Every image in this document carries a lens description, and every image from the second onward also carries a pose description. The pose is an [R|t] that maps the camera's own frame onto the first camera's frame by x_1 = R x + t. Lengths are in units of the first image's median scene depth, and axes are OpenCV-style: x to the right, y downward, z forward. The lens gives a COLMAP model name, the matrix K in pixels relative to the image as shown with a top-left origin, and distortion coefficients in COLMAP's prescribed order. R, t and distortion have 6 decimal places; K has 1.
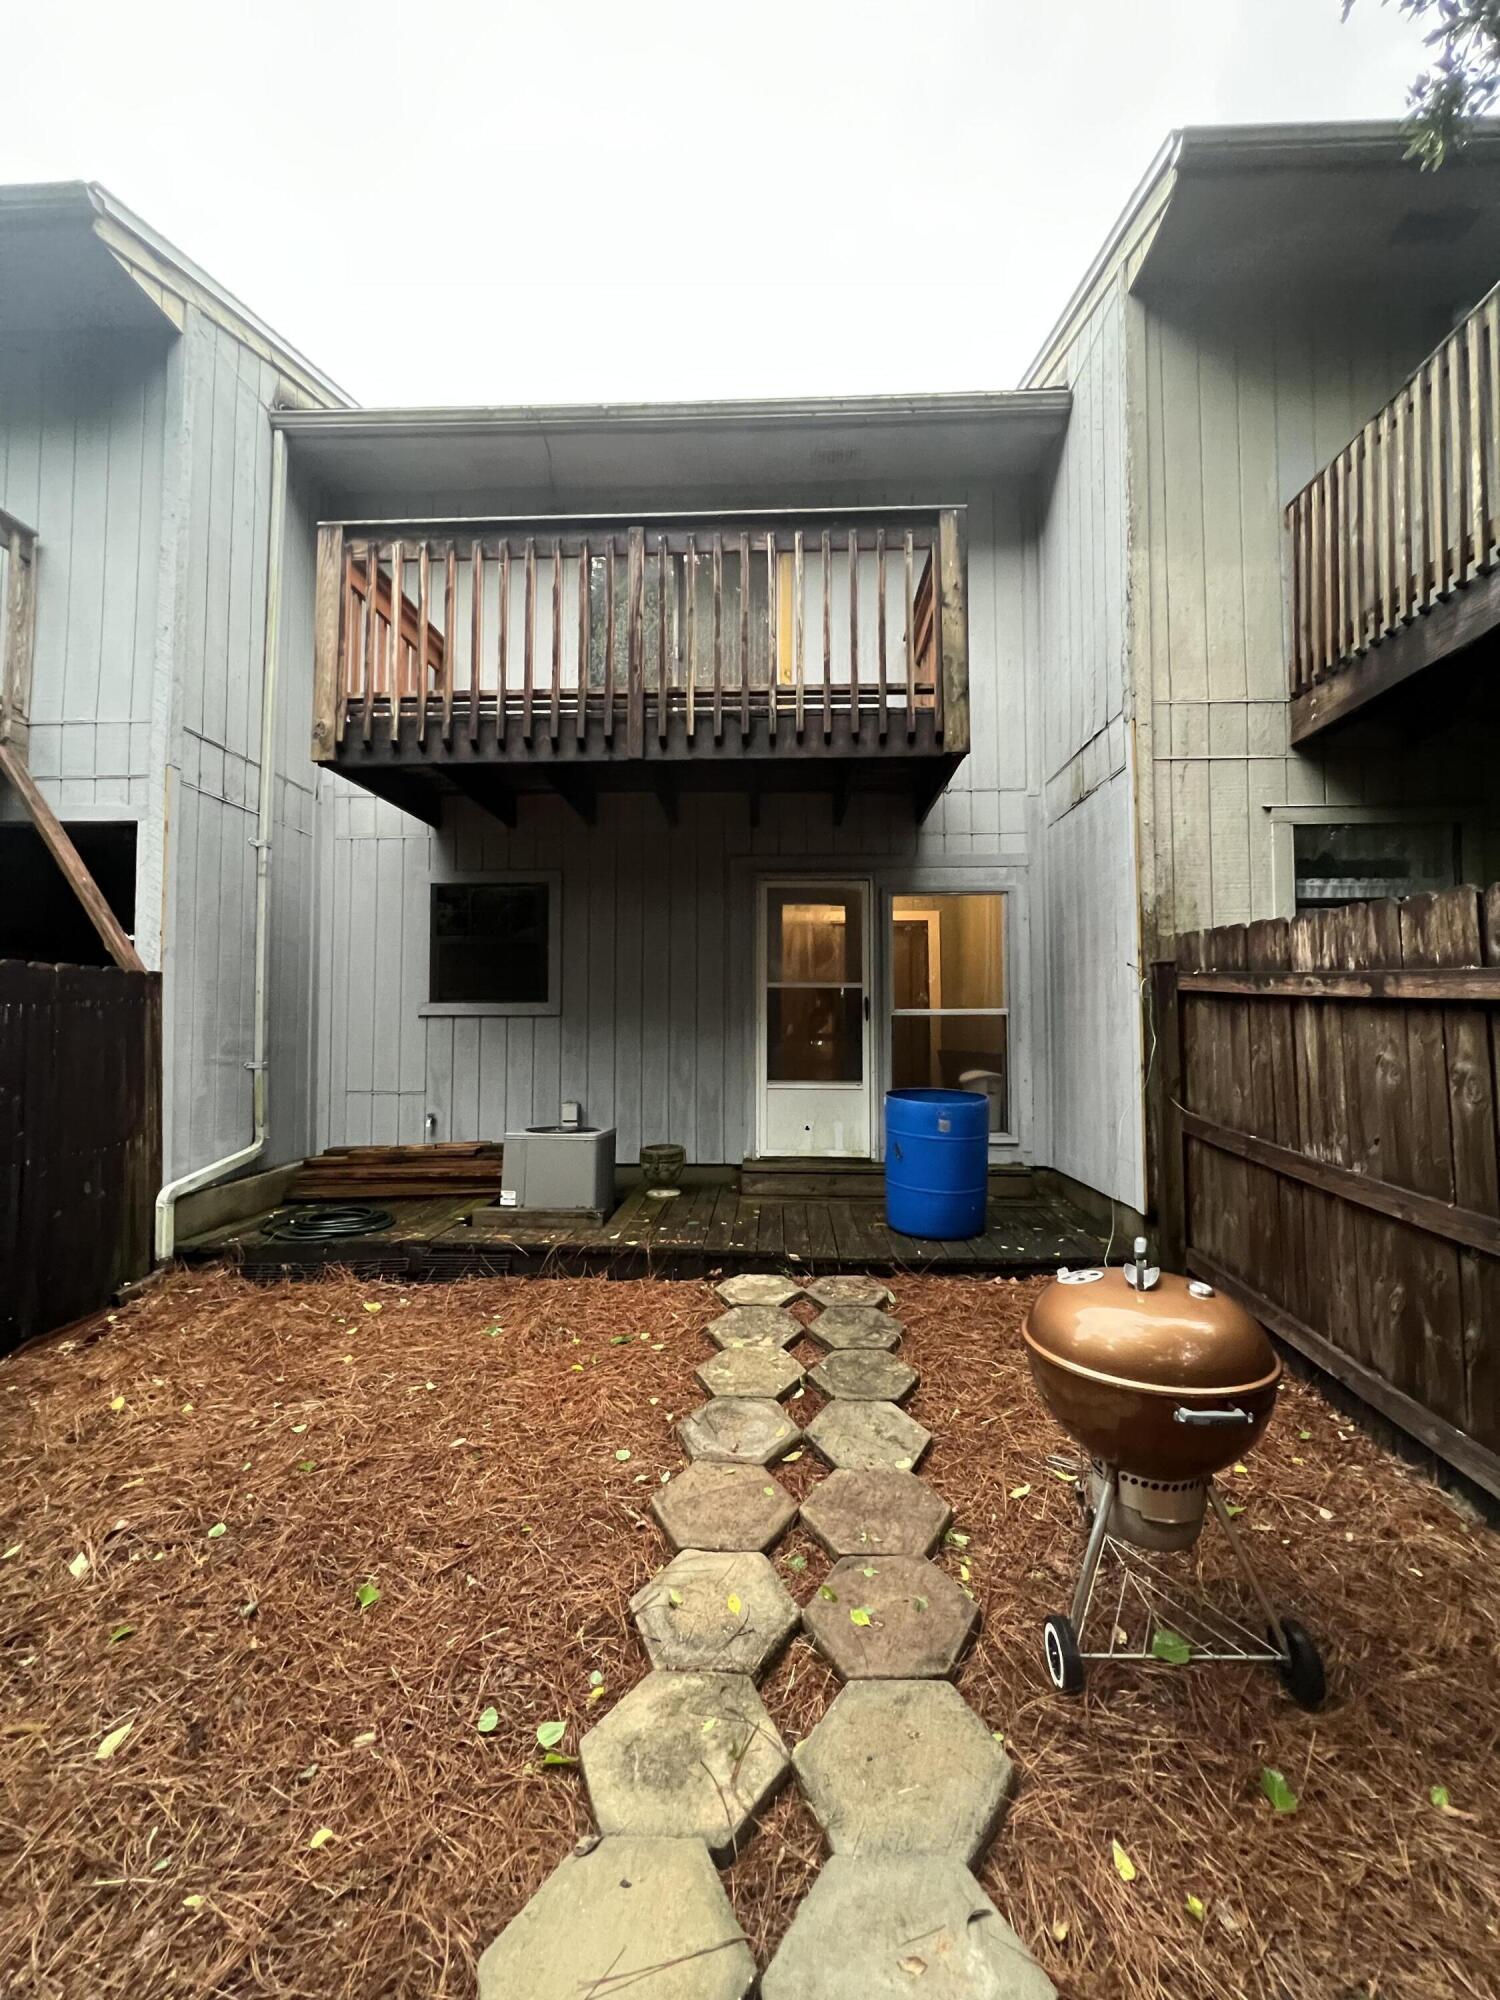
lens RADIAL K [[799.3, 0, 750.7], [0, 799.3, 997.4], [0, 0, 1]] dist [-0.001687, 0.000156]
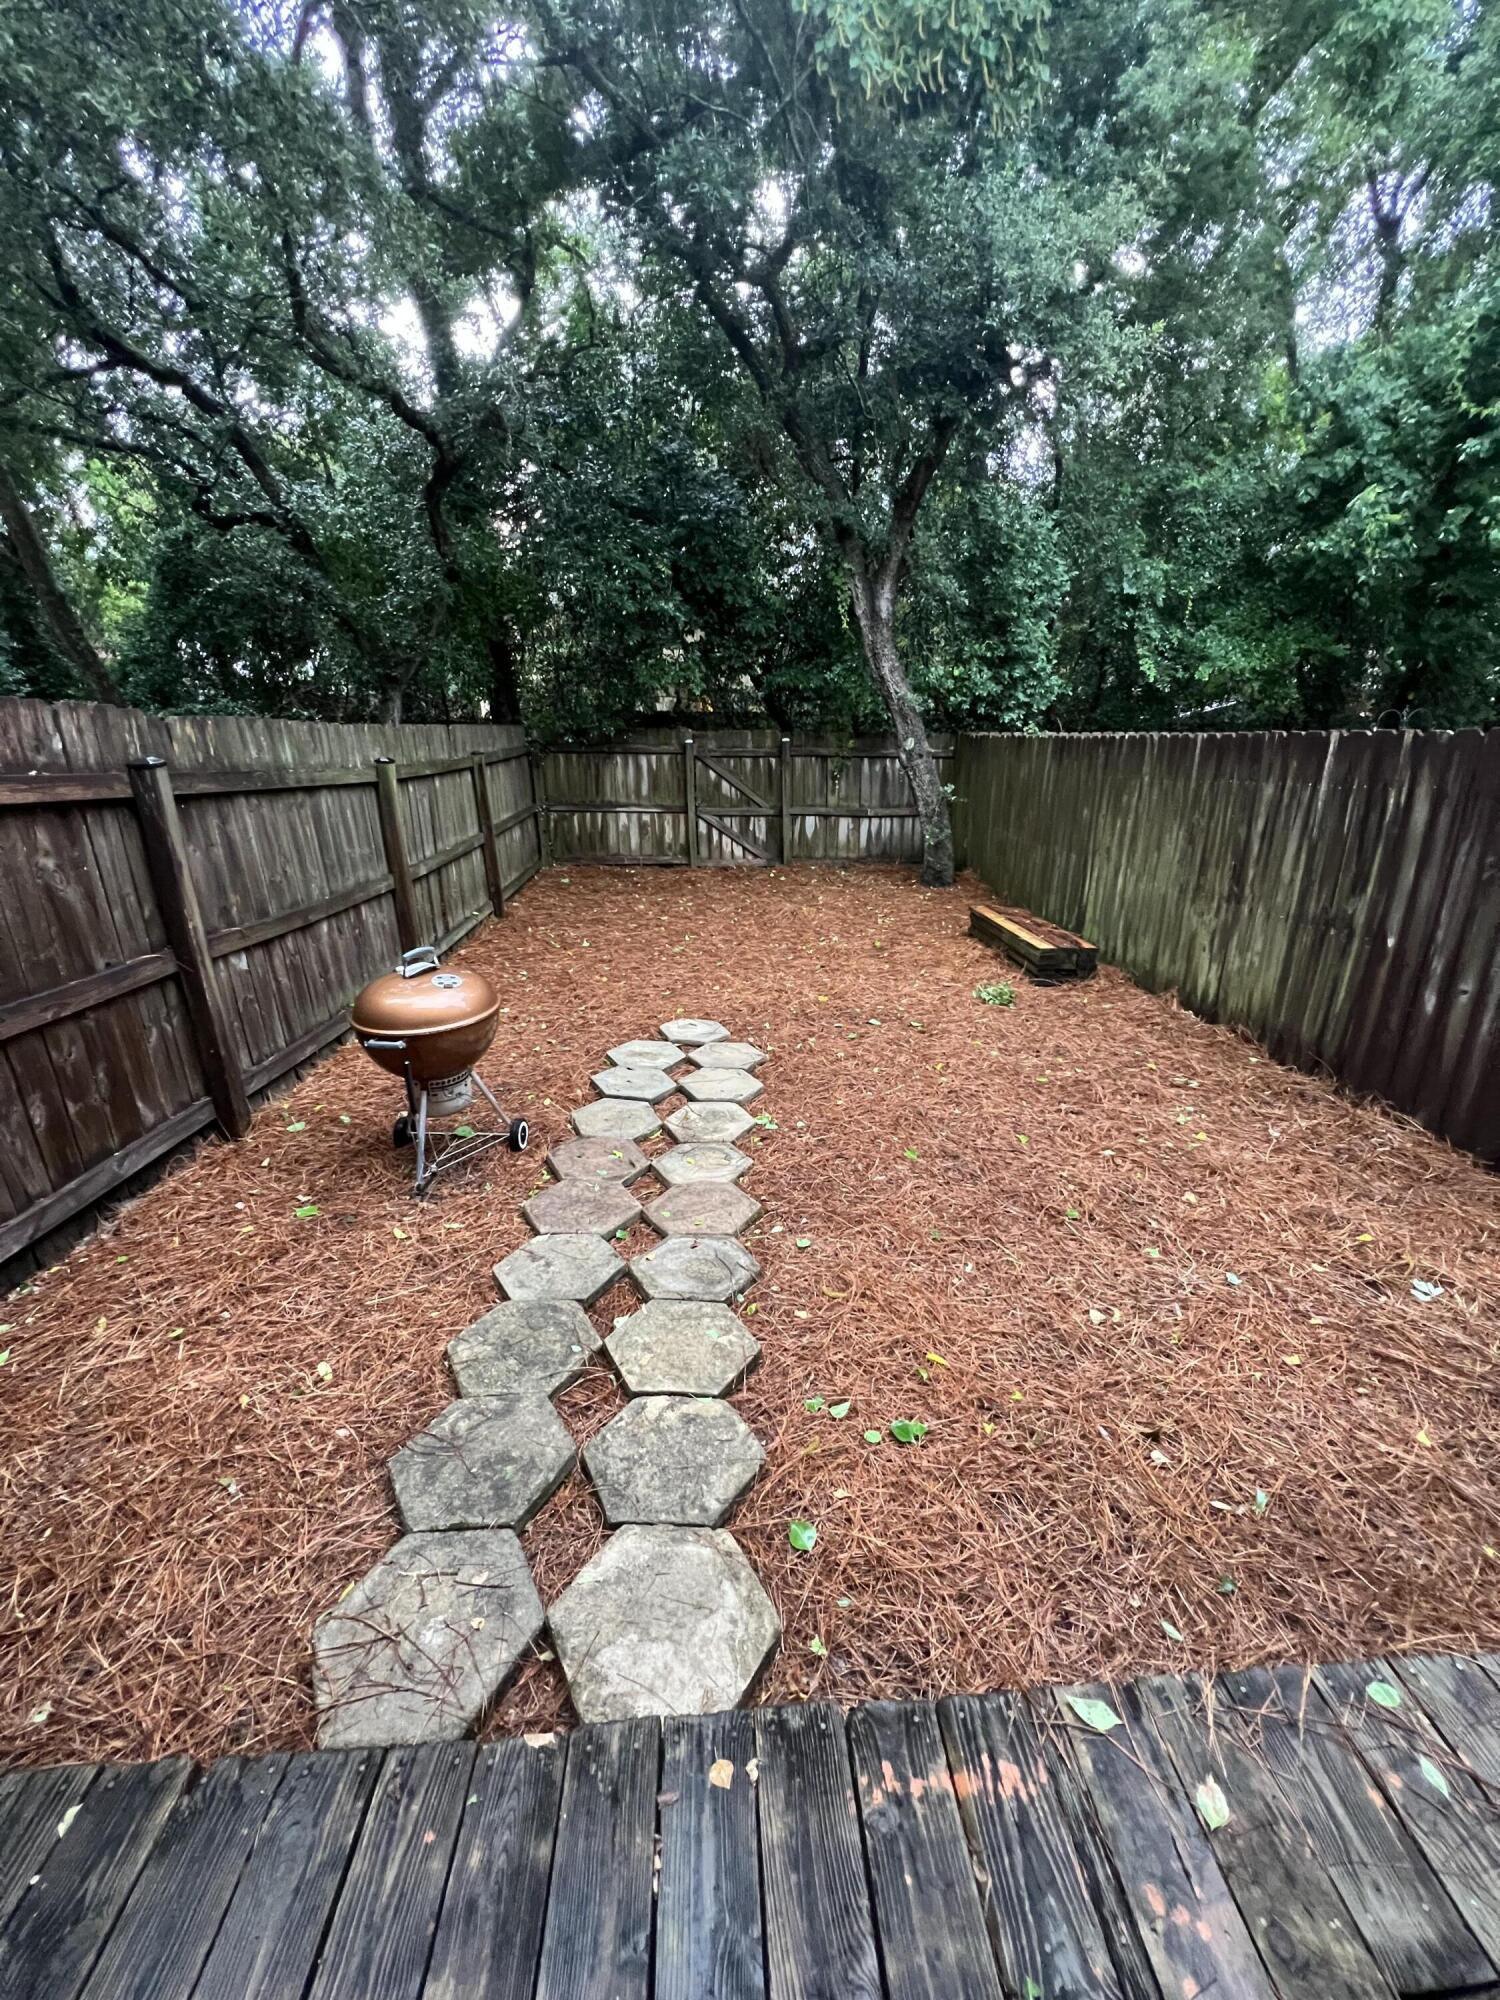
lens RADIAL K [[799.3, 0, 751.1], [0, 799.3, 1007.5], [0, 0, 1]] dist [-0.001687, 0.000156]
pose [[-0.996001, 0.033669, -0.082759, -0.016592], [0.007302, 0.953855, 0.300177, -0.046117], [0.089046, 0.298372, -0.950287, 1.998852]]
